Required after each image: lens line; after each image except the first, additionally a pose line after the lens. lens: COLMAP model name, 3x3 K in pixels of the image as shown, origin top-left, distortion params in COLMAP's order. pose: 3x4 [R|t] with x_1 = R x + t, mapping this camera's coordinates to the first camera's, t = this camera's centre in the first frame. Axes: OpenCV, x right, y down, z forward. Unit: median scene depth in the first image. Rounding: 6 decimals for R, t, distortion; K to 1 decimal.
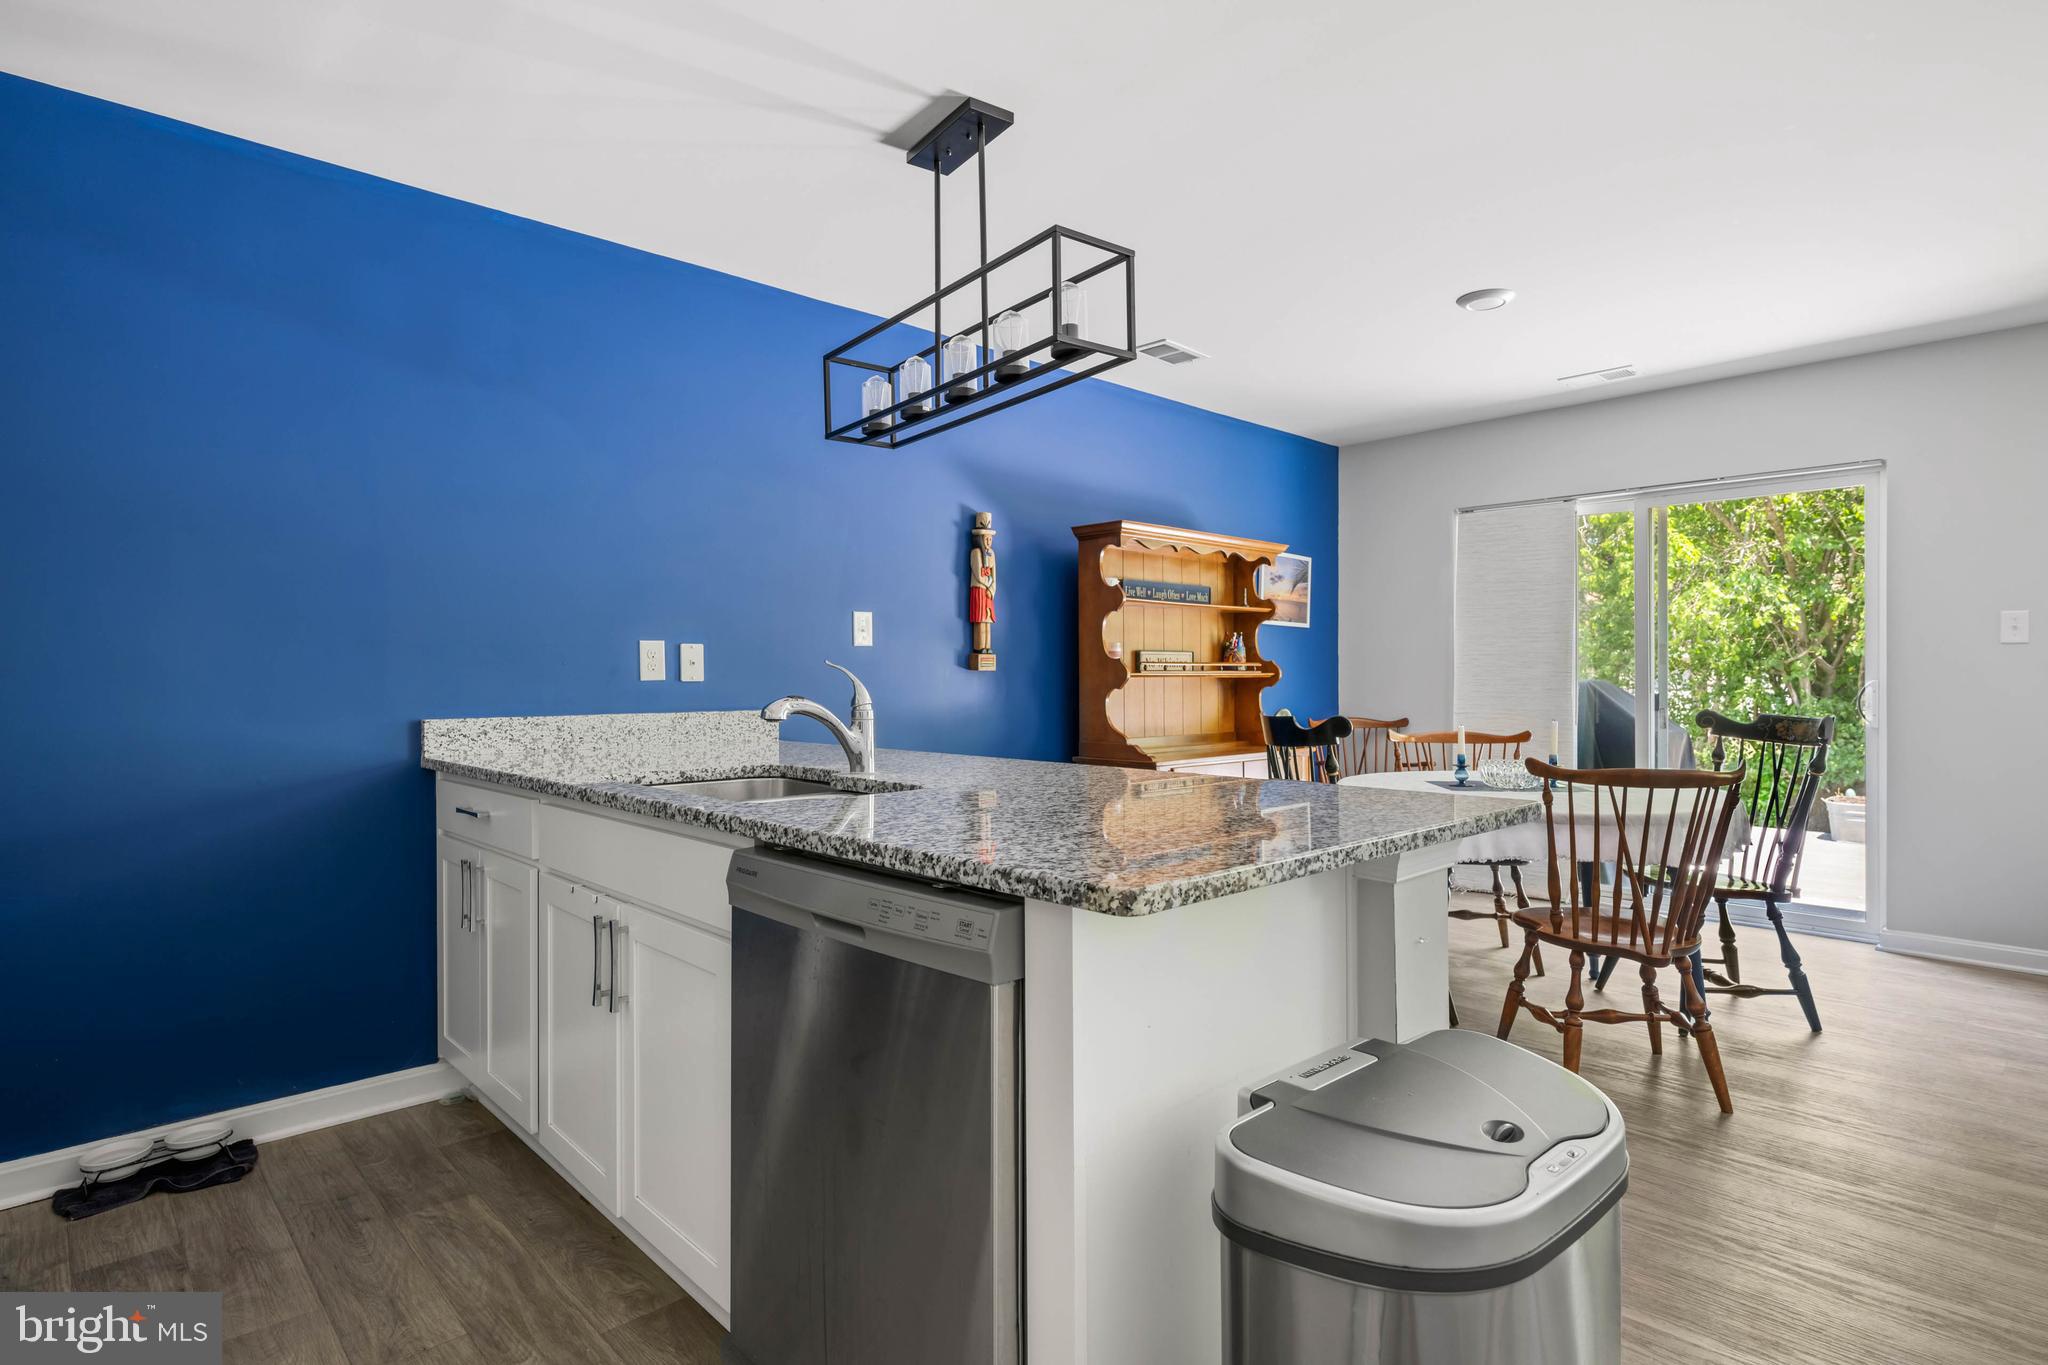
lens RADIAL K [[1054.3, 0, 1012.6], [0, 1054.3, 675.4], [0, 0, 1]] dist [0.012366, -0.007097]
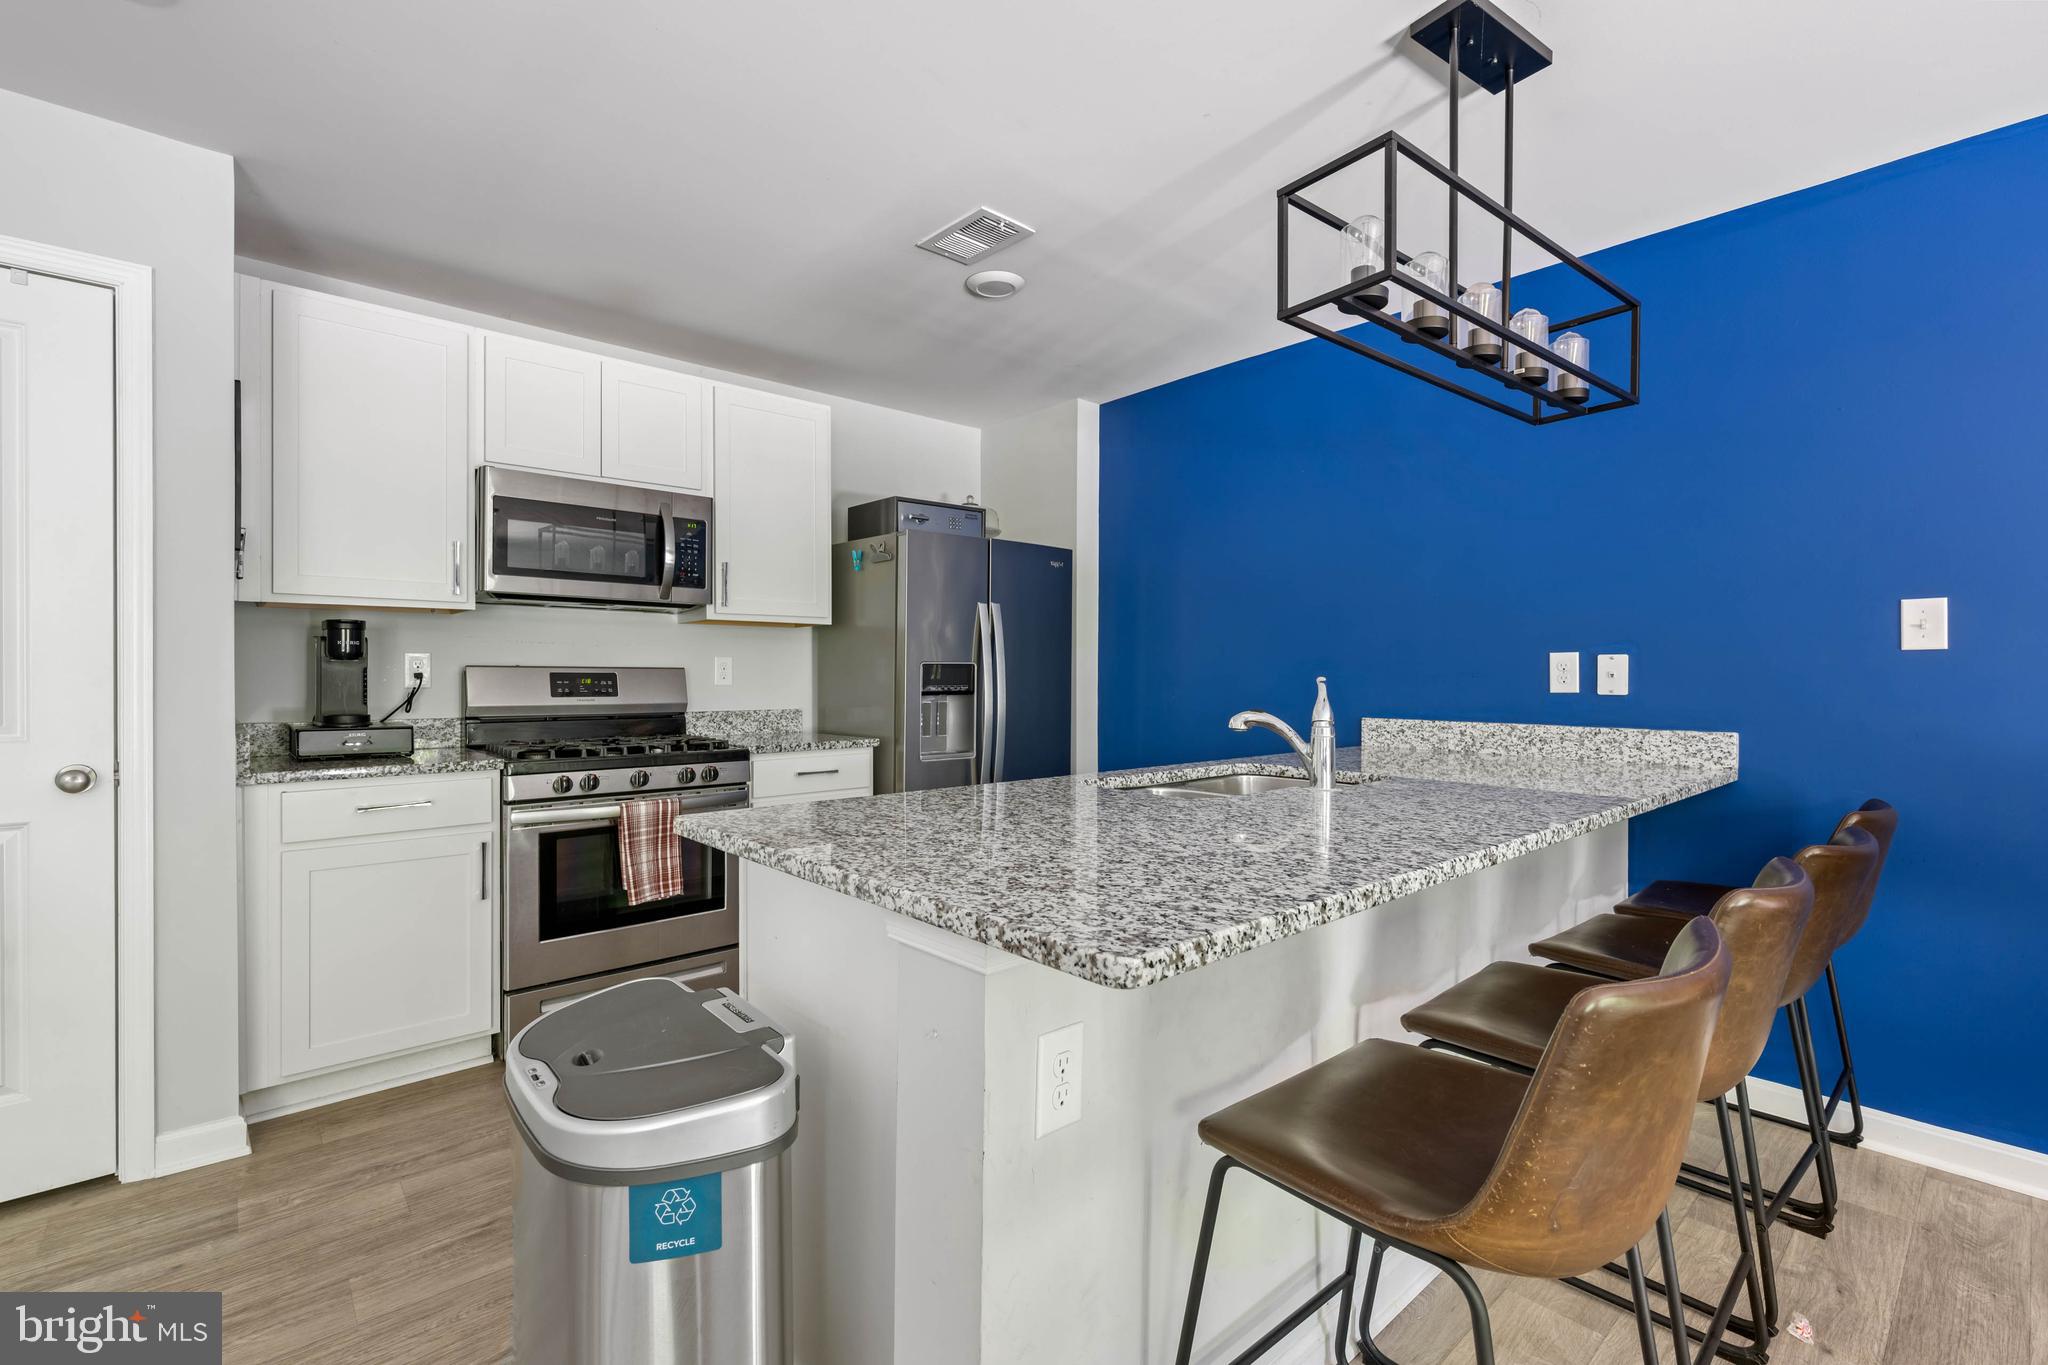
lens RADIAL K [[912.2, 0, 1038.5], [0, 912.2, 661.3], [0, 0, 1]] dist [0.003388, -0.001176]
pose [[-0.034734, -0.006885, -0.999373, 0.457891], [0.000873, 0.999976, -0.006920, -0.016650], [0.999396, -0.001113, -0.034727, 0.457957]]
